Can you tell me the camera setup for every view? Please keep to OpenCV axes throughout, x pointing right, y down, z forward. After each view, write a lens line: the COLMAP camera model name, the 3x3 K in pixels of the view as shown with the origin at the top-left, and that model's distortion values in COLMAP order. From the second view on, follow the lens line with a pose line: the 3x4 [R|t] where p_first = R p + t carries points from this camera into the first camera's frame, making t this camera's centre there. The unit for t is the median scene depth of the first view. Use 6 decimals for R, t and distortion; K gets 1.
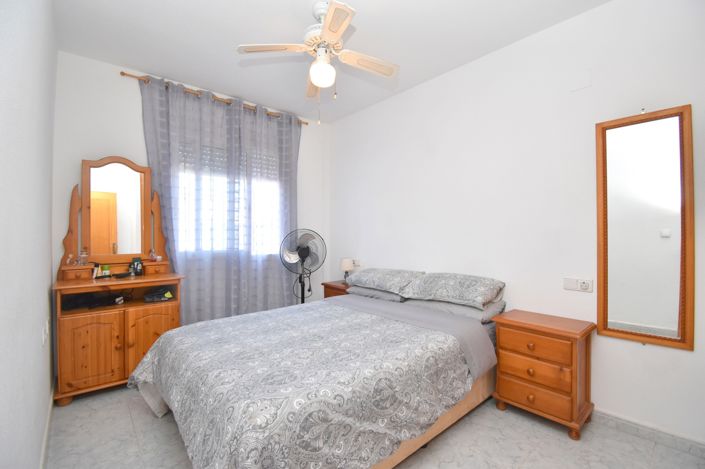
lens RADIAL K [[308.0, 0, 354.7], [0, 308.0, 234.5], [0, 0, 1]] dist [0.021978, -0.026906]
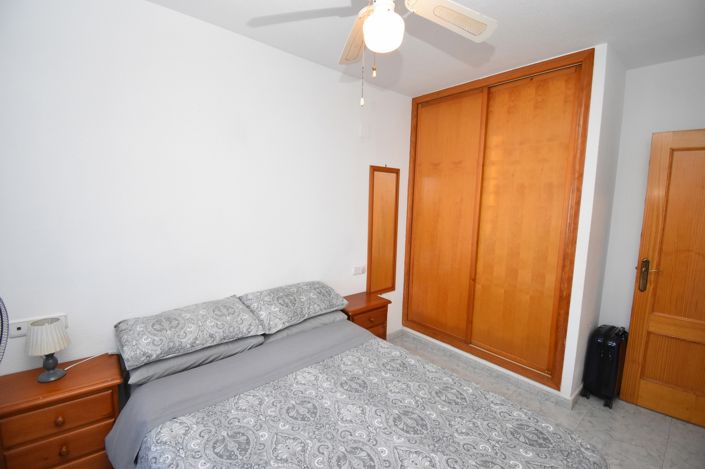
lens RADIAL K [[308.0, 0, 354.7], [0, 308.0, 234.5], [0, 0, 1]] dist [0.021978, -0.026906]
pose [[0.002991, -0.110564, 0.993865, -0.754135], [-0.034806, 0.993255, 0.110601, -0.177155], [-0.999390, -0.034923, -0.000877, 1.030814]]
